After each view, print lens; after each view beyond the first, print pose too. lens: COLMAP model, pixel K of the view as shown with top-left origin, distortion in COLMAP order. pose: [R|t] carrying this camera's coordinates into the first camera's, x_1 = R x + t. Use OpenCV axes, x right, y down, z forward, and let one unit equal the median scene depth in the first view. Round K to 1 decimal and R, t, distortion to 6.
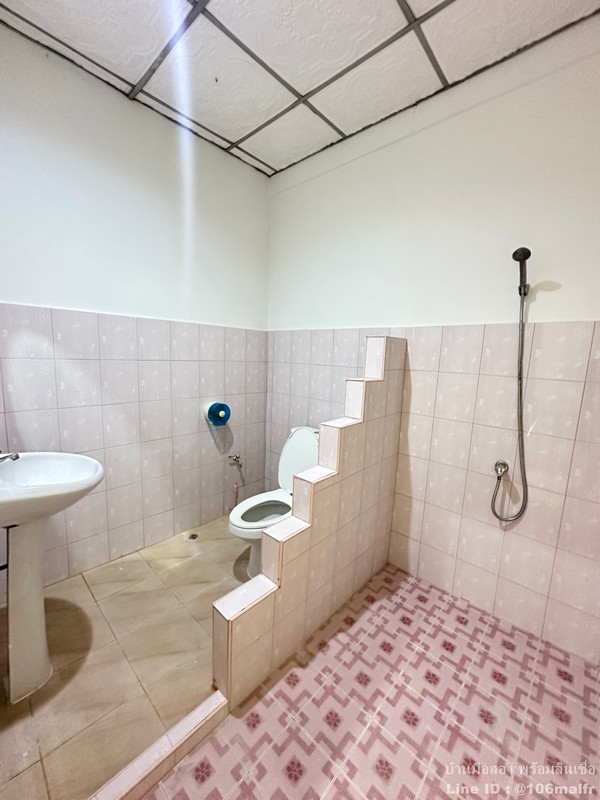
lens RADIAL K [[318.7, 0, 300.0], [0, 318.7, 400.0], [0, 0, 1]] dist [-0.001593, -0.000215]
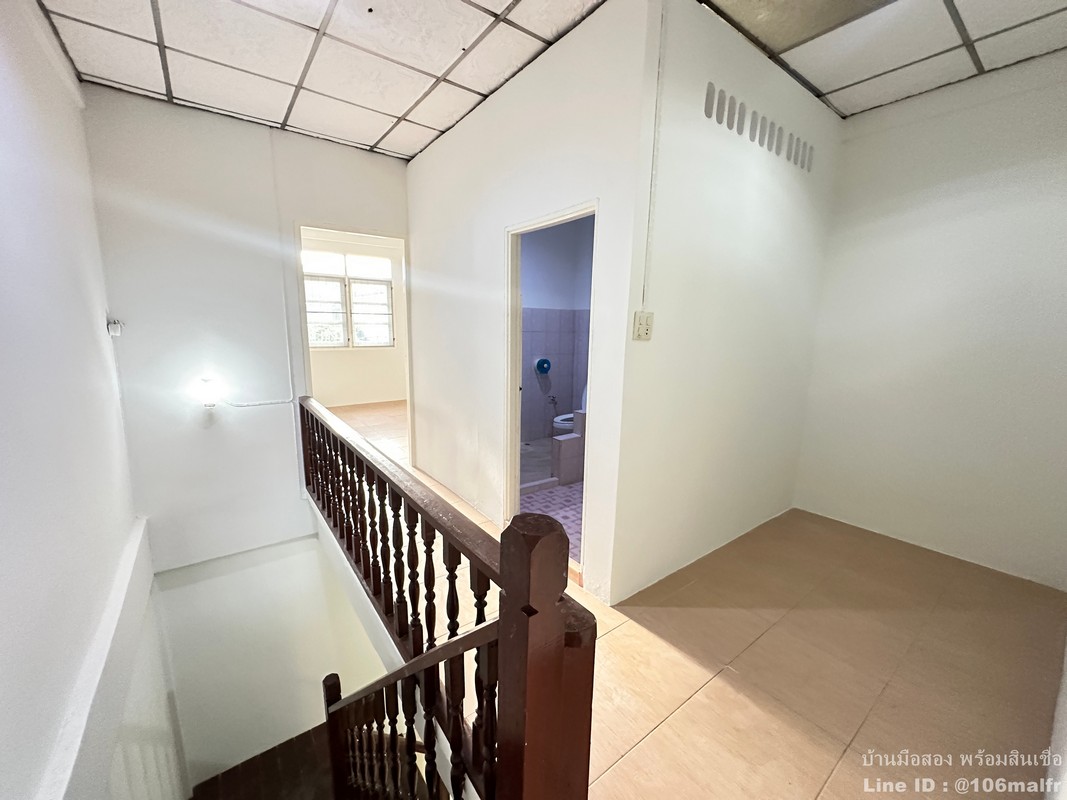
lens RADIAL K [[425.0, 0, 535.1], [0, 425.0, 400.2], [0, 0, 1]] dist [-0.001593, -0.000215]
pose [[0.983634, 0.009484, -0.179927, 0.072758], [-0.003280, 0.999391, 0.034748, 0.131277], [0.180147, -0.033590, 0.983066, -0.981853]]
